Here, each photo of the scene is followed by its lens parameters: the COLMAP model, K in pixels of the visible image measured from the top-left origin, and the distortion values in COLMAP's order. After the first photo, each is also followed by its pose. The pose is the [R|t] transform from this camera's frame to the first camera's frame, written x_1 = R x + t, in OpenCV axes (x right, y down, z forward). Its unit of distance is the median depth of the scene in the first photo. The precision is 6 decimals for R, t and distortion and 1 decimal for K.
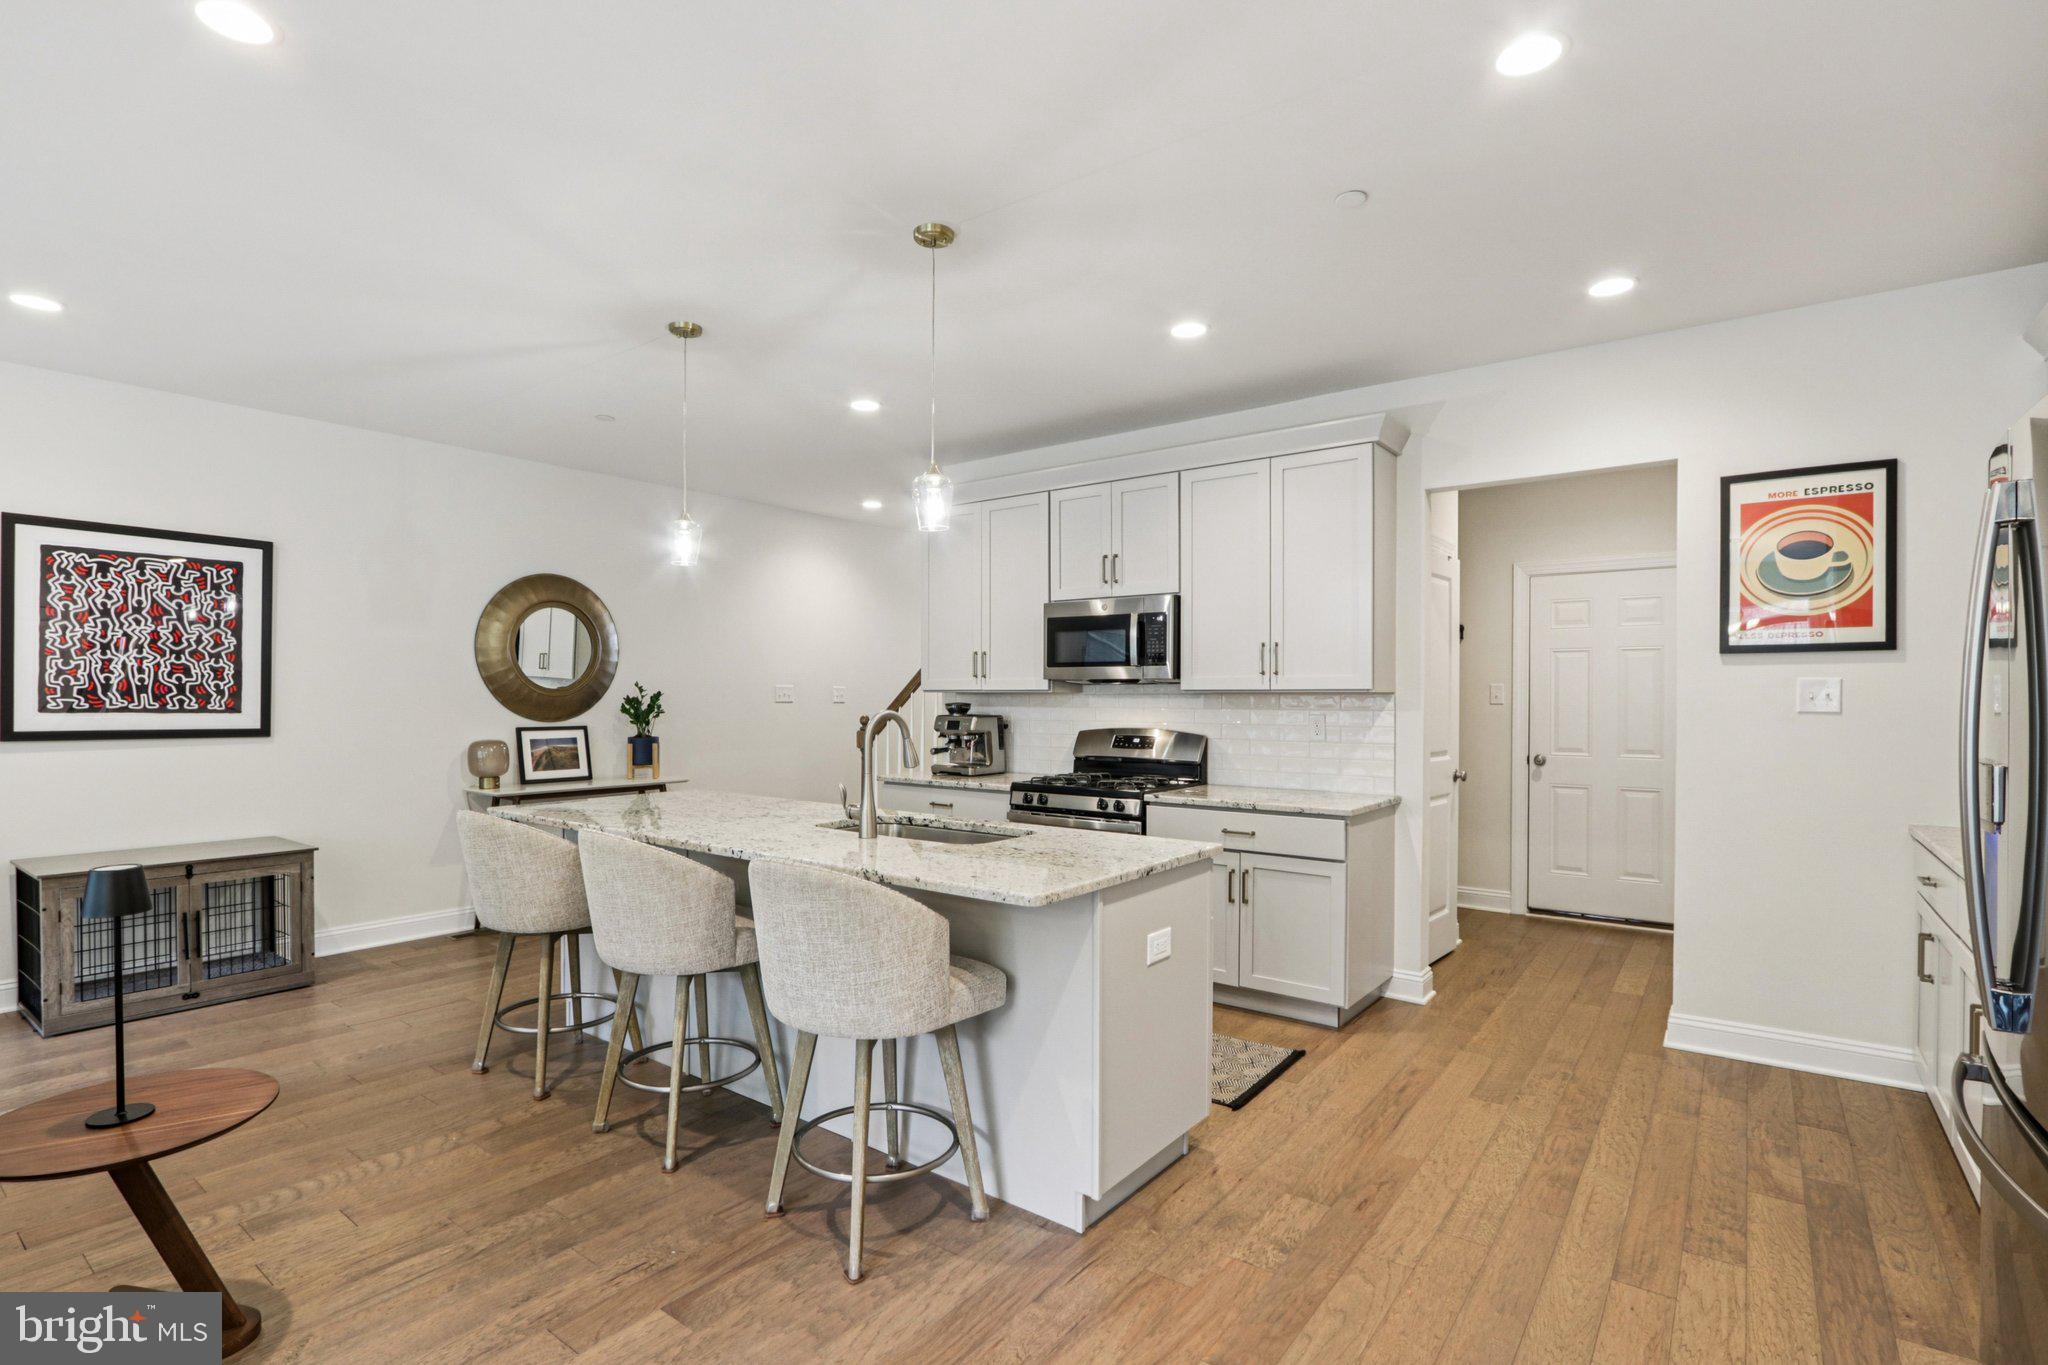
lens RADIAL K [[999.9, 0, 1018.0], [0, 999.9, 686.2], [0, 0, 1]] dist [0.000034, -0.000039]
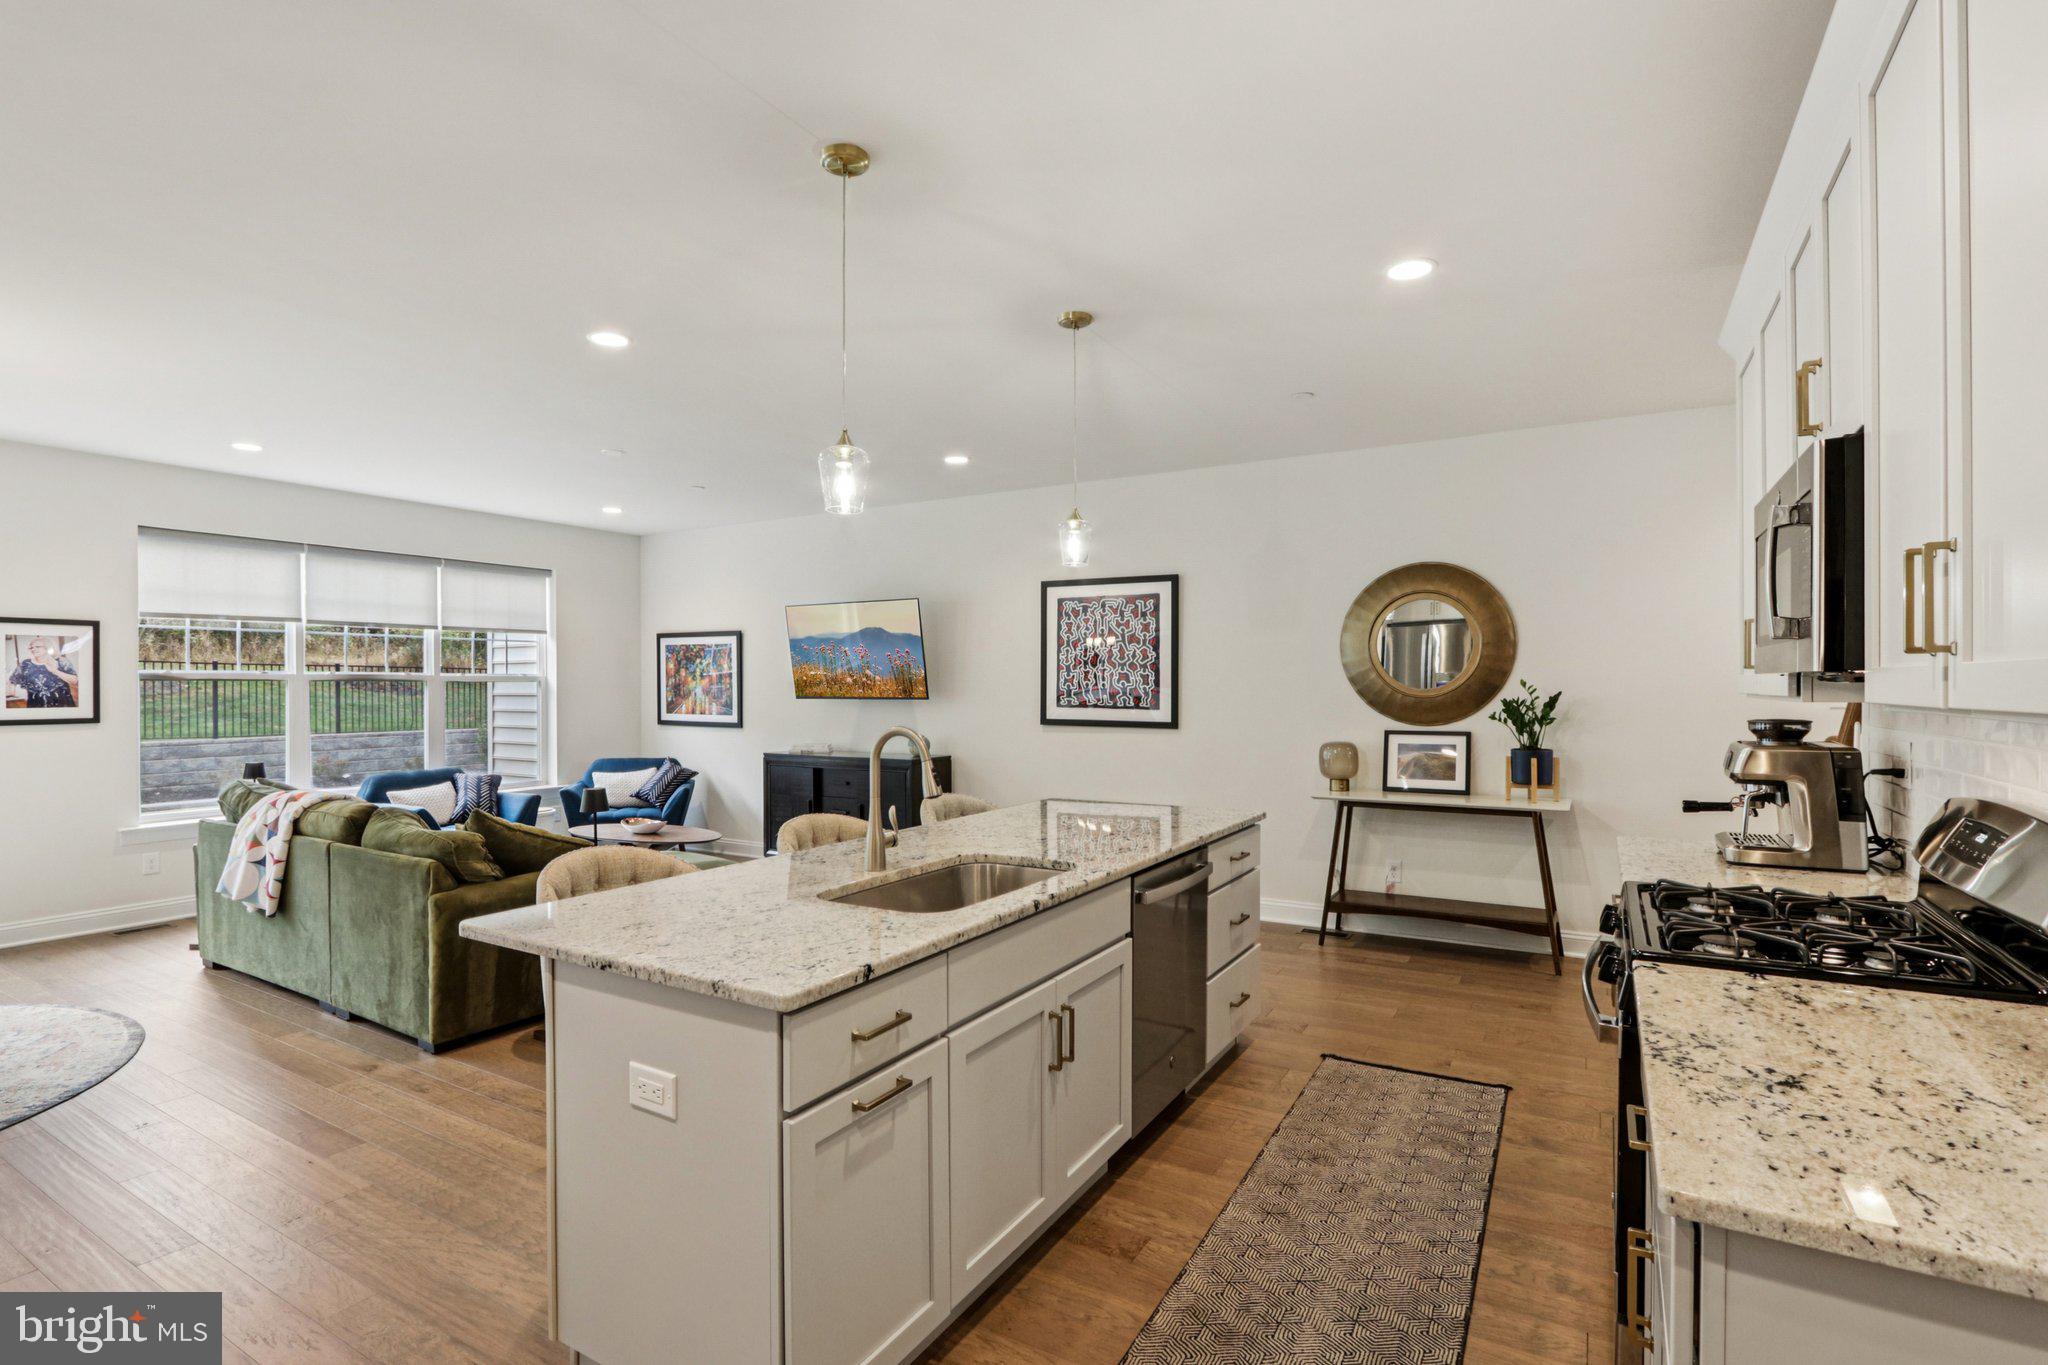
lens RADIAL K [[999.9, 0, 1018.0], [0, 999.9, 686.2], [0, 0, 1]] dist [0.000034, -0.000039]
pose [[0.121437, -0.004870, -0.992587, 0.496516], [0.008697, 0.999955, -0.003842, -0.000318], [0.992561, -0.008166, 0.121474, 0.669383]]
